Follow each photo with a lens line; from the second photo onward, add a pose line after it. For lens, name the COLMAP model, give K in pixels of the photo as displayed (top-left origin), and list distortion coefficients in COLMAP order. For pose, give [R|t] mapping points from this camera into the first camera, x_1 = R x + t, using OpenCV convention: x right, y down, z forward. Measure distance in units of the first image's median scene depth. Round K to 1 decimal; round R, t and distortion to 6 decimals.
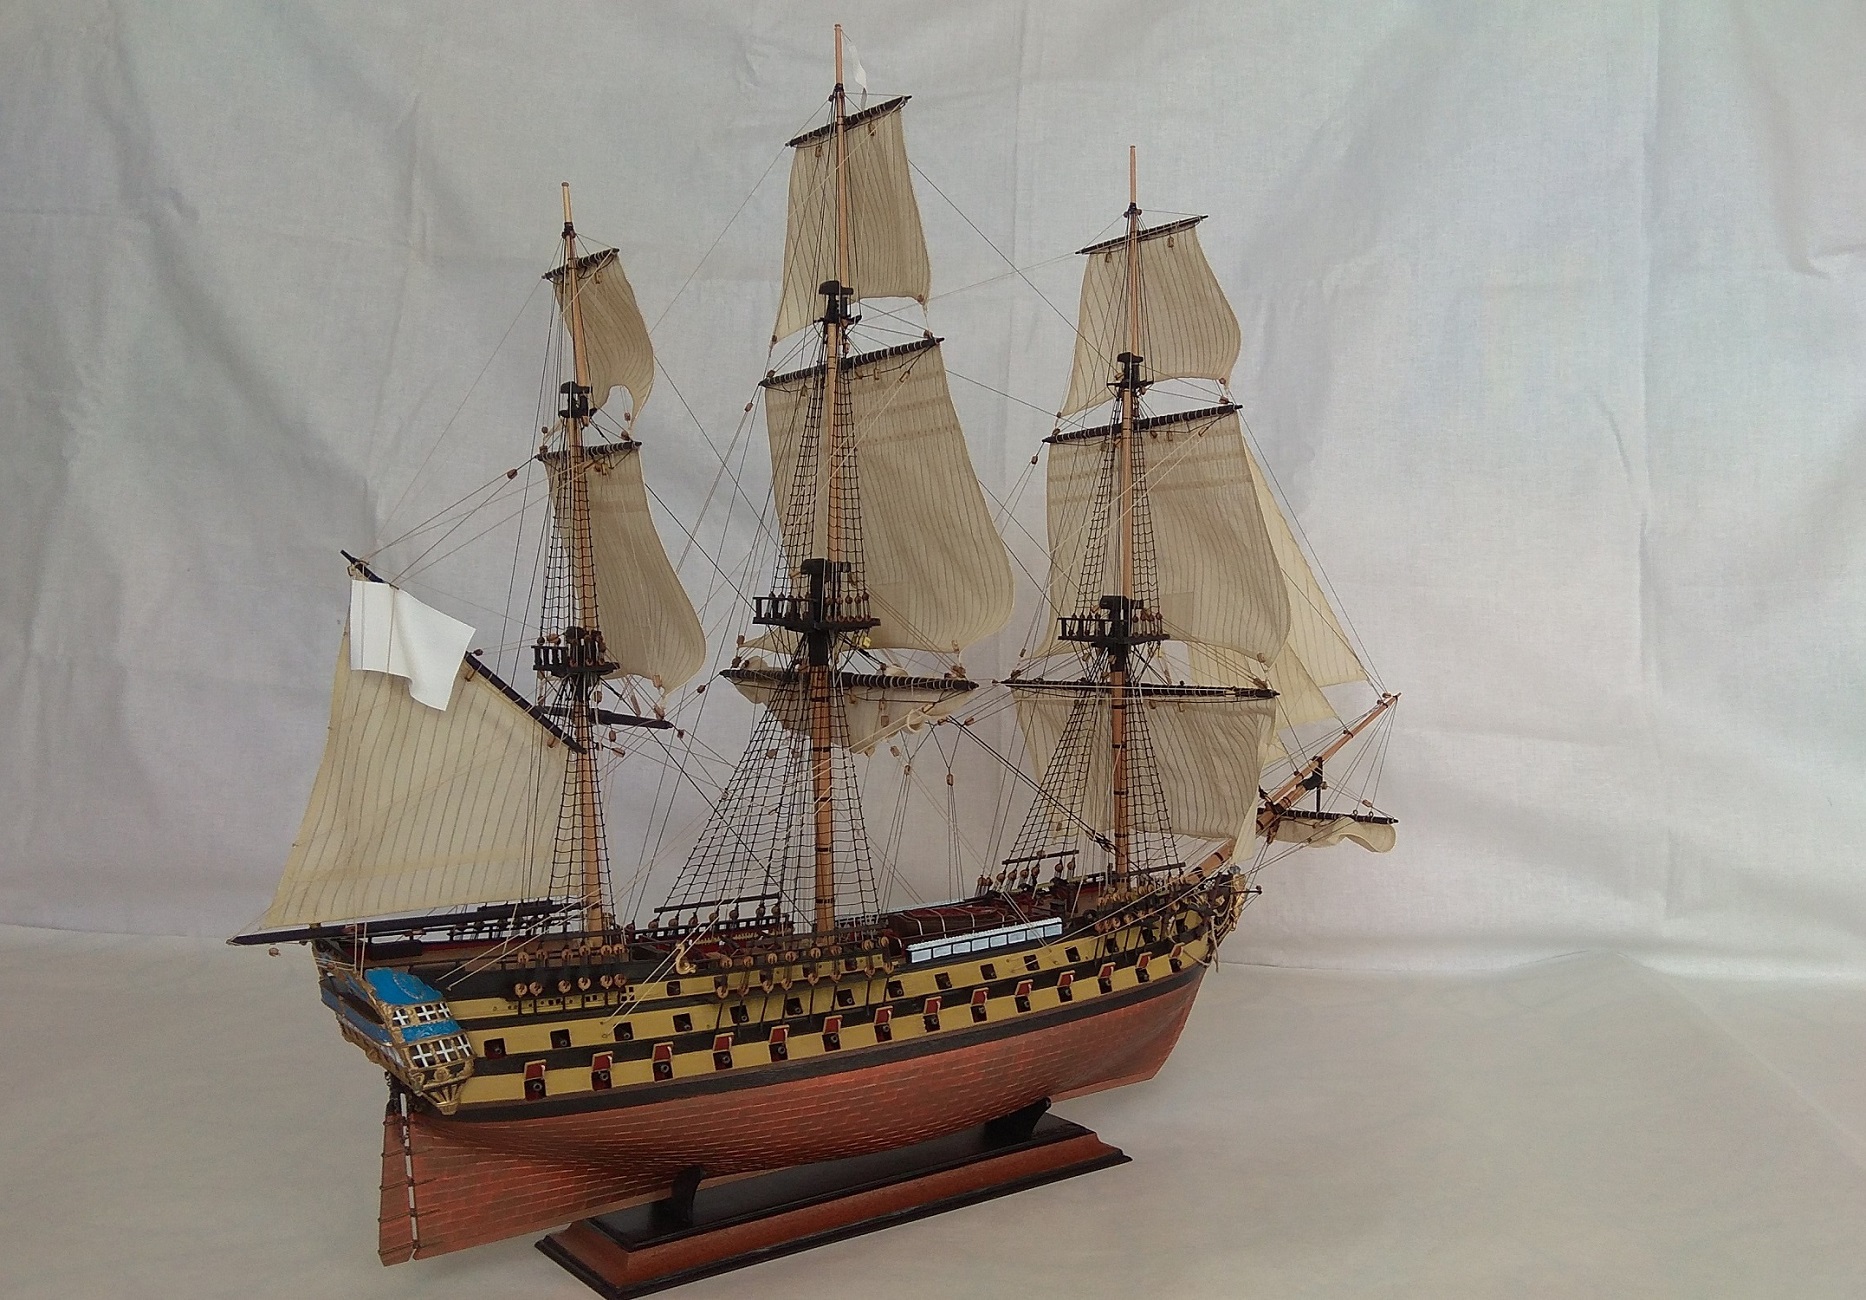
lens RADIAL K [[1876.4, 0, 961.6], [0, 1876.4, 650.3], [0, 0, 1]] dist [0.040385, 0.000000]
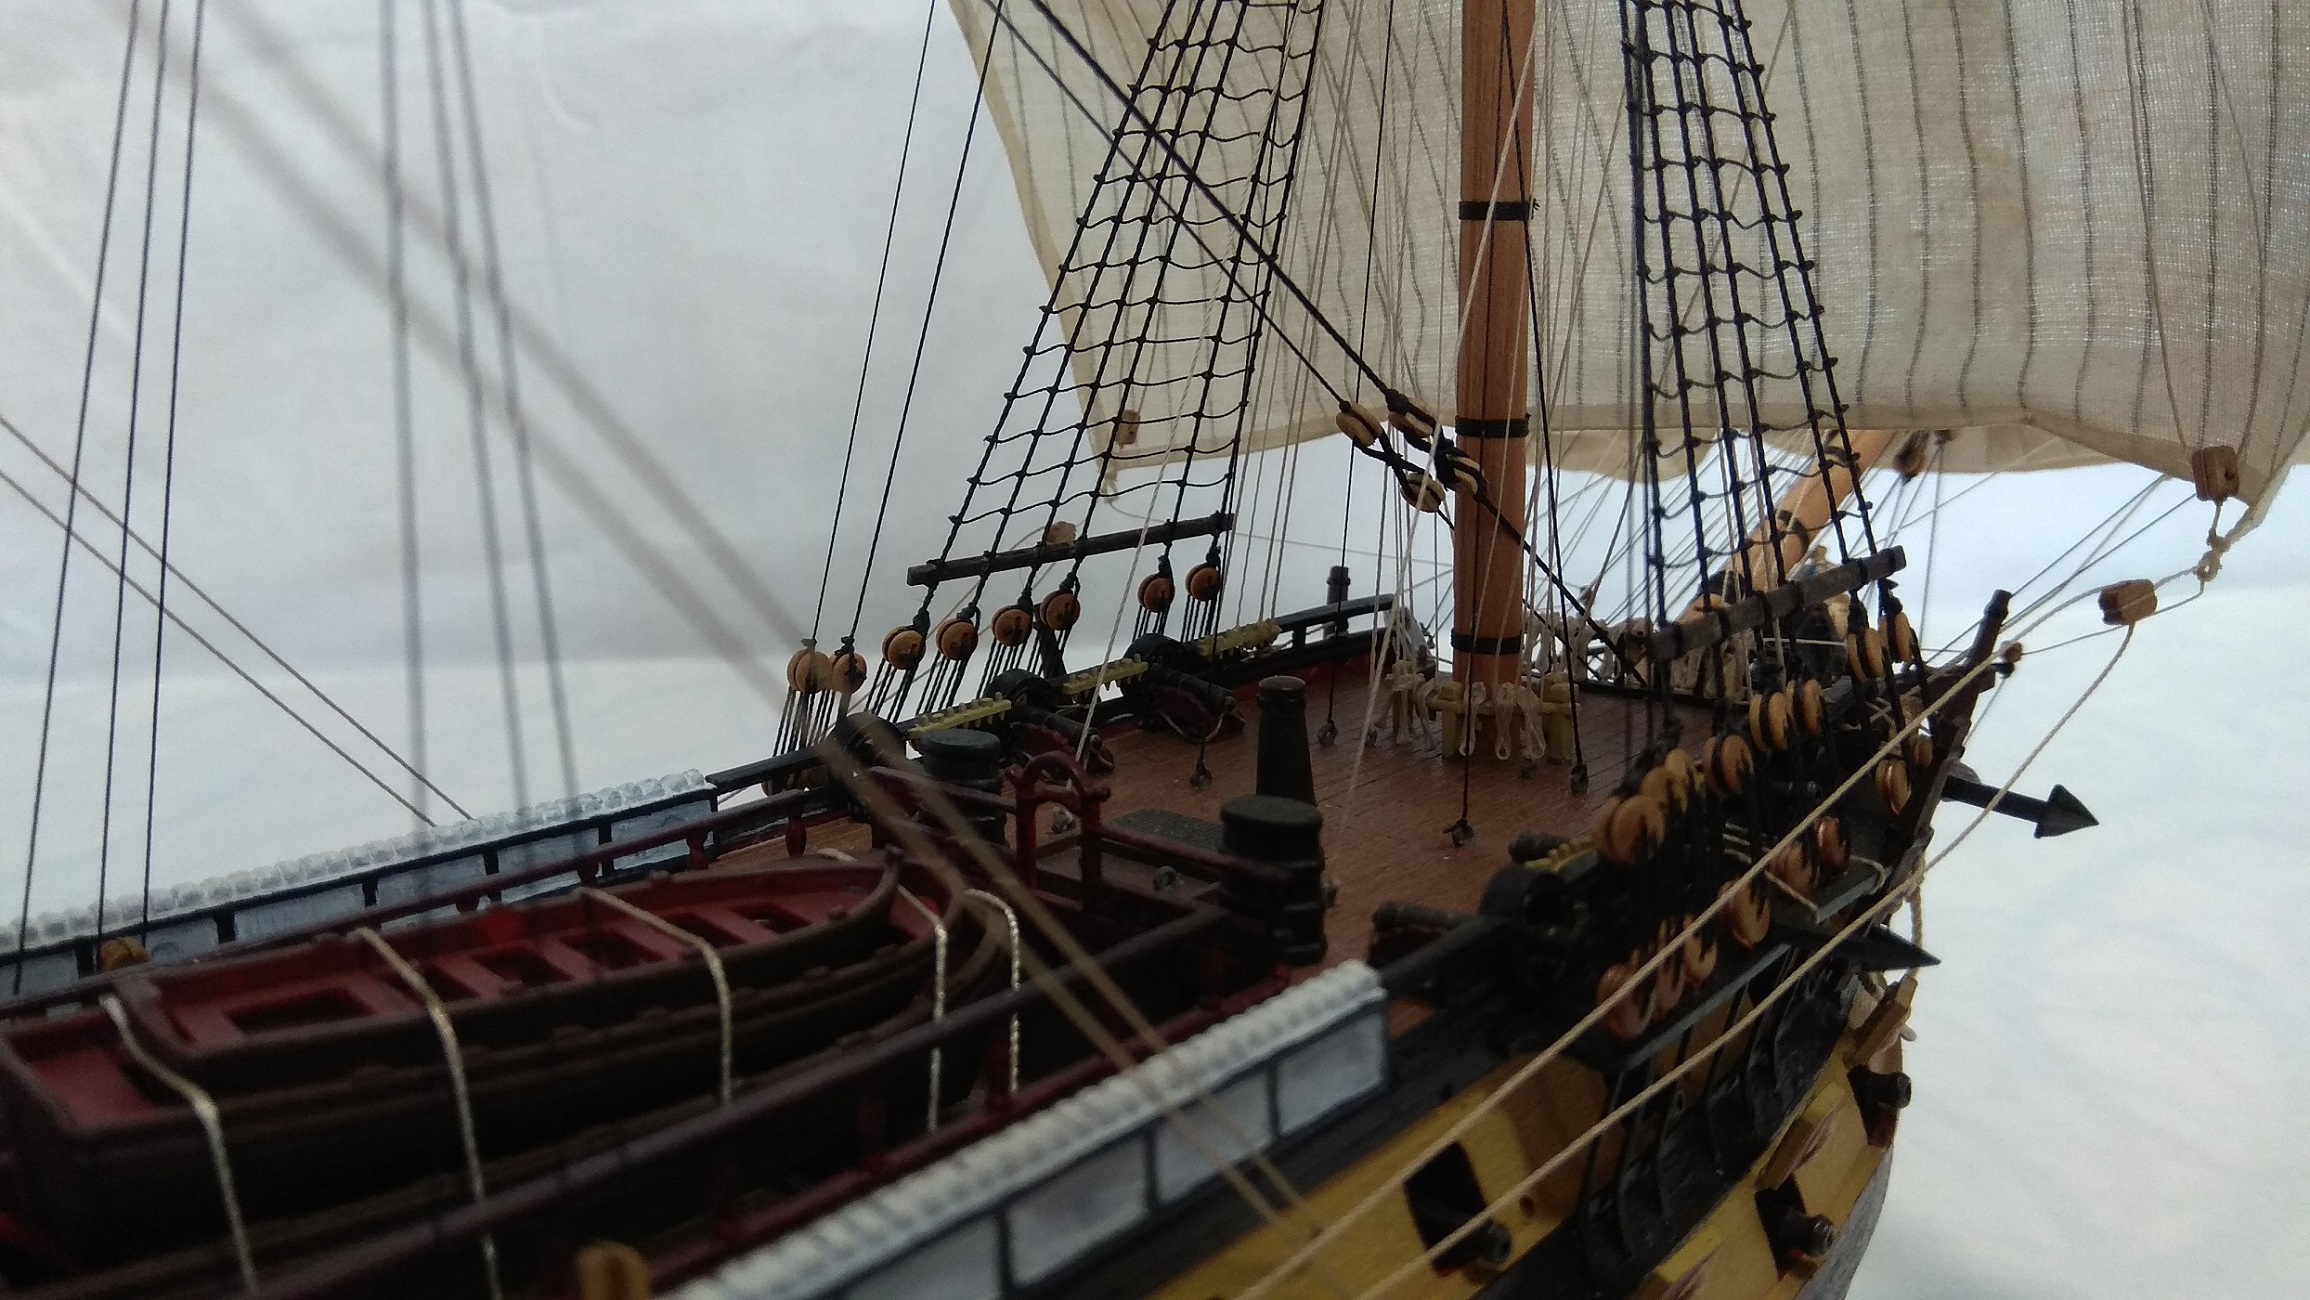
lens RADIAL K [[1841.6, 0, 1159.7], [0, 1841.6, 652.7], [0, 0, 1]] dist [0.058024, -0.133143]
pose [[0.985376, -0.036189, 0.166507, 0.016295], [0.009939, 0.987729, 0.155860, 0.099830], [-0.170105, -0.151925, 0.973644, 0.882210]]
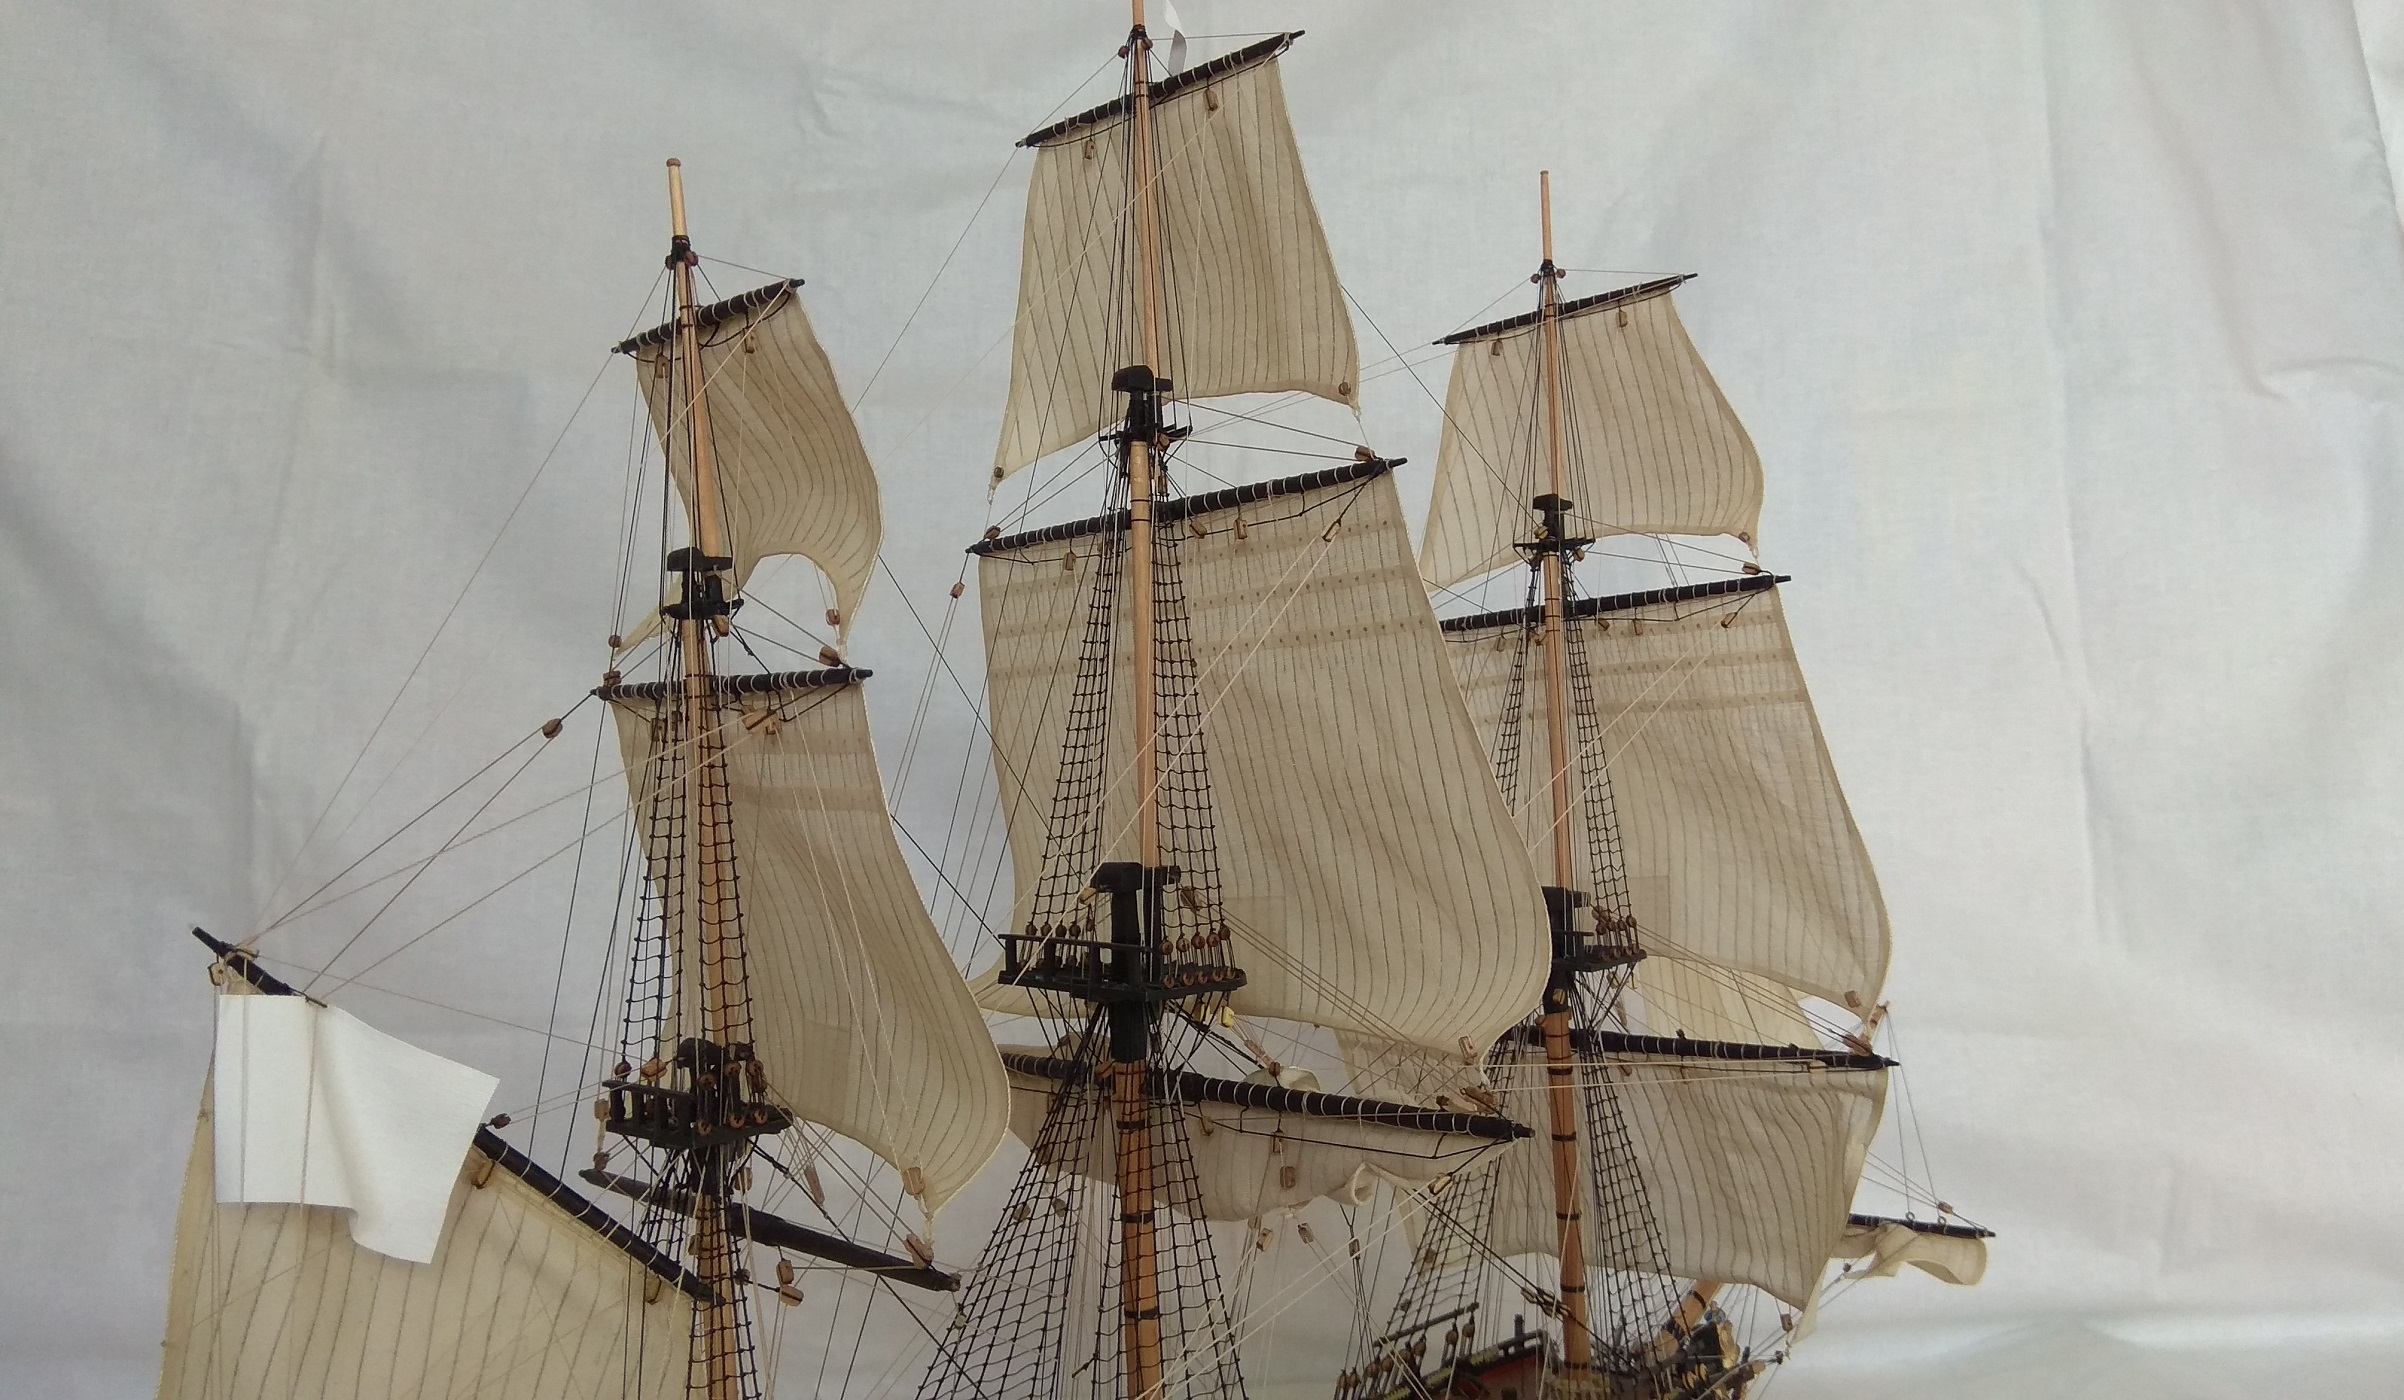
lens RADIAL K [[1997.1, 0, 1235.2], [0, 1997.1, 652.4], [0, 0, 1]] dist [0.041569, -0.090796]
pose [[0.986780, -0.018087, 0.161054, -0.132773], [0.032490, 0.995656, -0.087250, -0.056249], [-0.158776, 0.091330, 0.983081, 0.402199]]
